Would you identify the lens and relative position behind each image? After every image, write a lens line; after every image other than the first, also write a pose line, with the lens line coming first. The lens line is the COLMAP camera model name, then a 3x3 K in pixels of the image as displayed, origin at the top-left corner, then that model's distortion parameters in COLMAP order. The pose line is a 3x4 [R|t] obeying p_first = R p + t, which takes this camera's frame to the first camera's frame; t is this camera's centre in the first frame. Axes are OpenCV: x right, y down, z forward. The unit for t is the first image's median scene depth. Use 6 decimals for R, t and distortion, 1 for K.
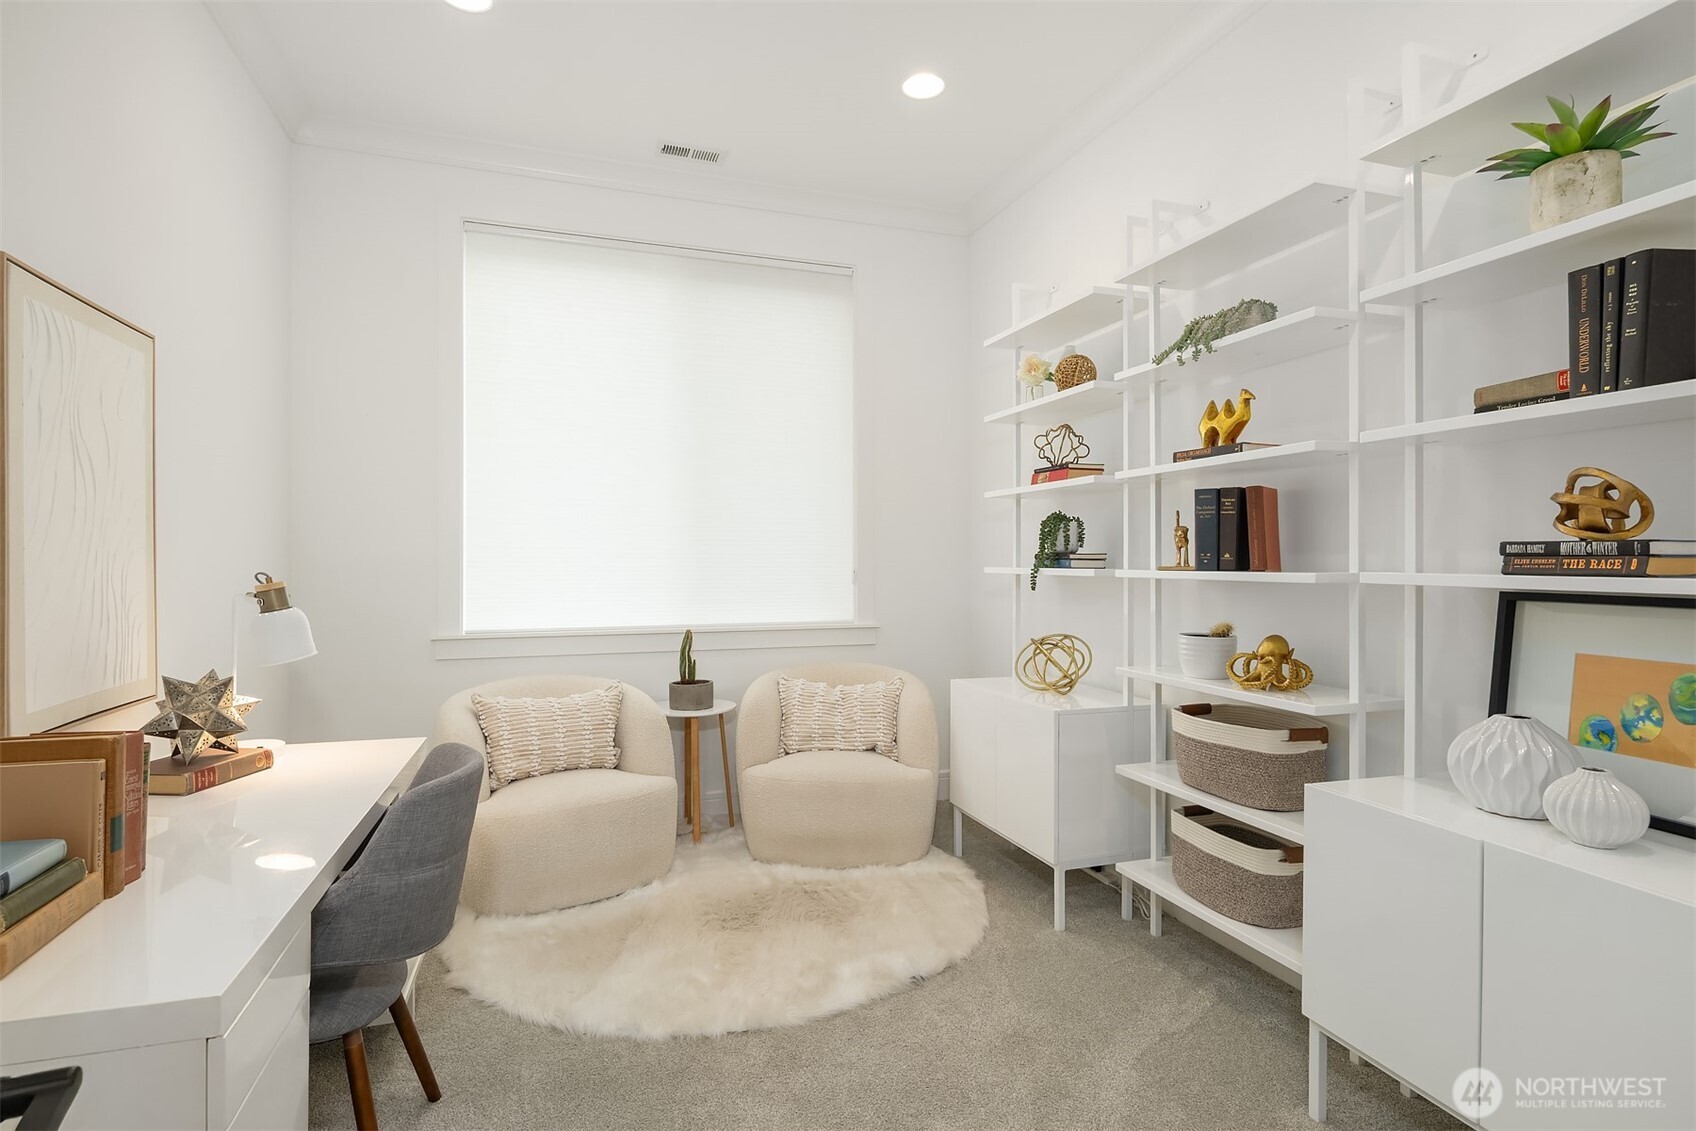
lens RADIAL K [[831.3, 0, 842.6], [0, 831.3, 557.6], [0, 0, 1]] dist [-0.001685, -0.000035]
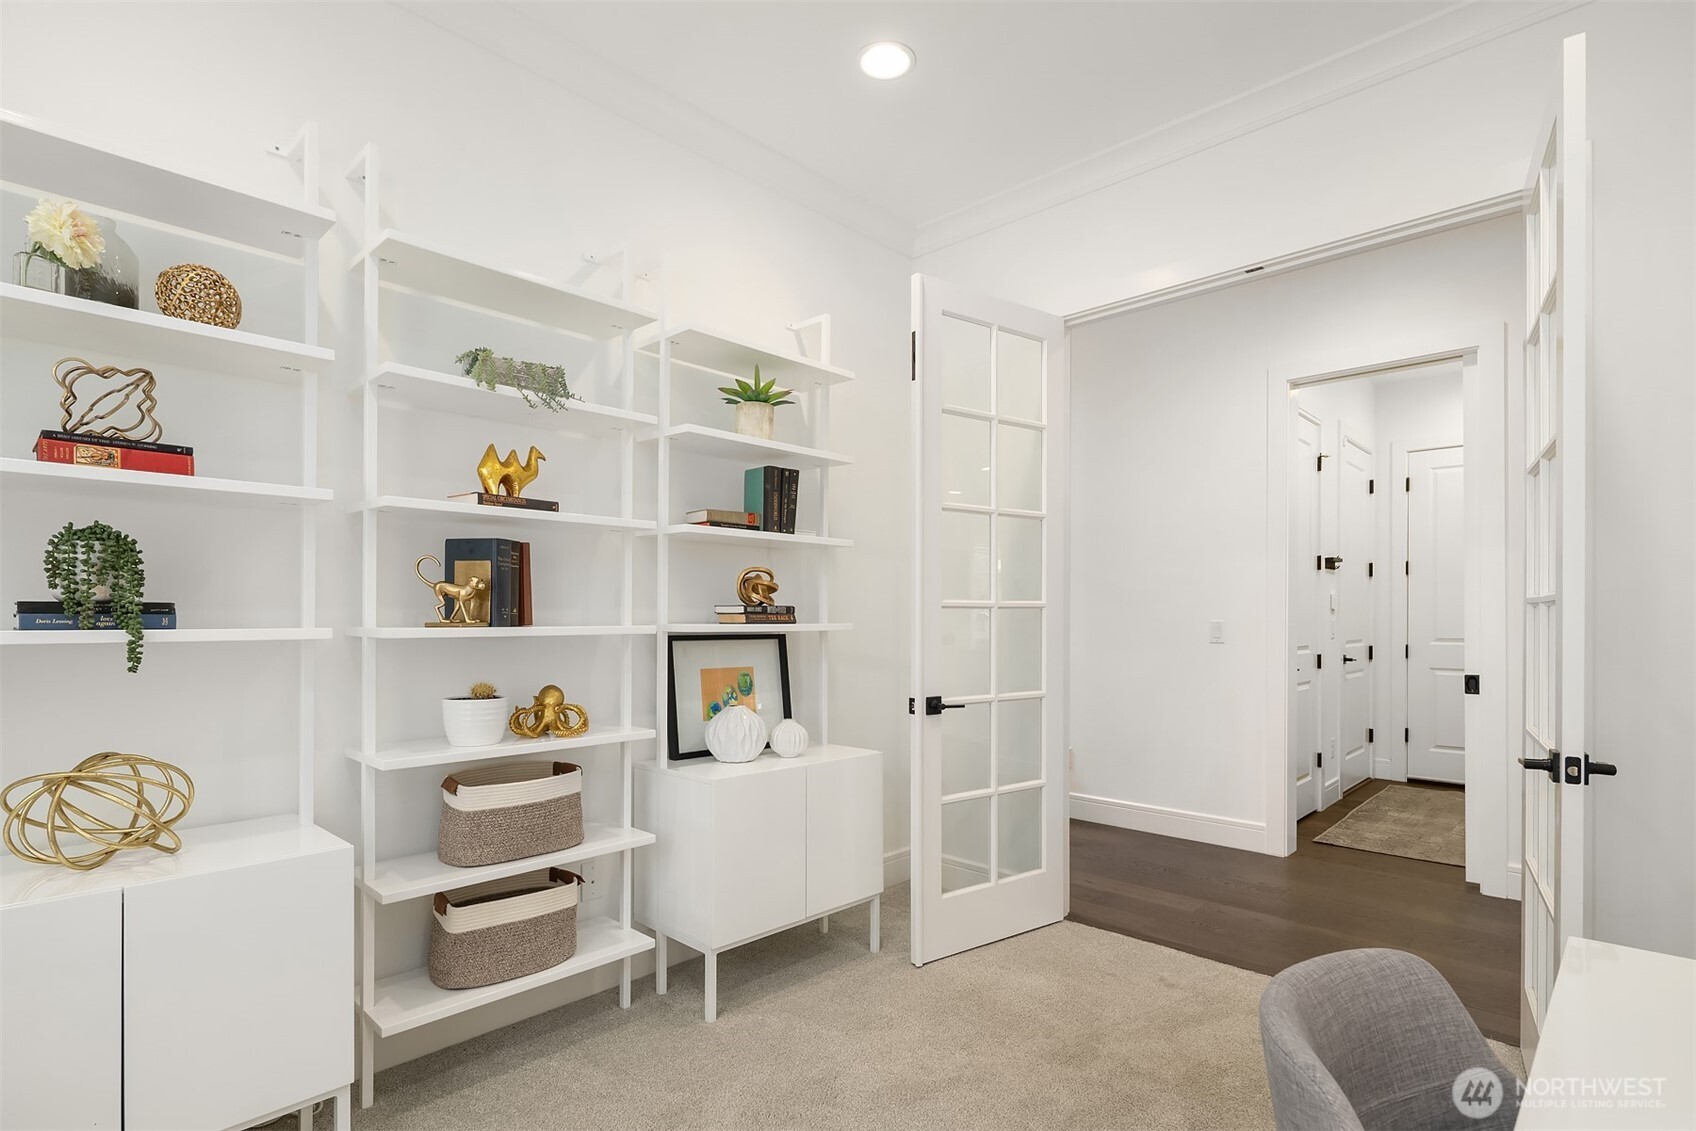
lens RADIAL K [[842.5, 0, 852.4], [0, 842.5, 612.8], [0, 0, 1]] dist [0.000642, -0.000614]
pose [[-0.466836, 0.002265, 0.884341, -0.613072], [-0.004342, 0.999979, -0.004853, 0.003152], [-0.884333, -0.006105, -0.466816, 1.145554]]
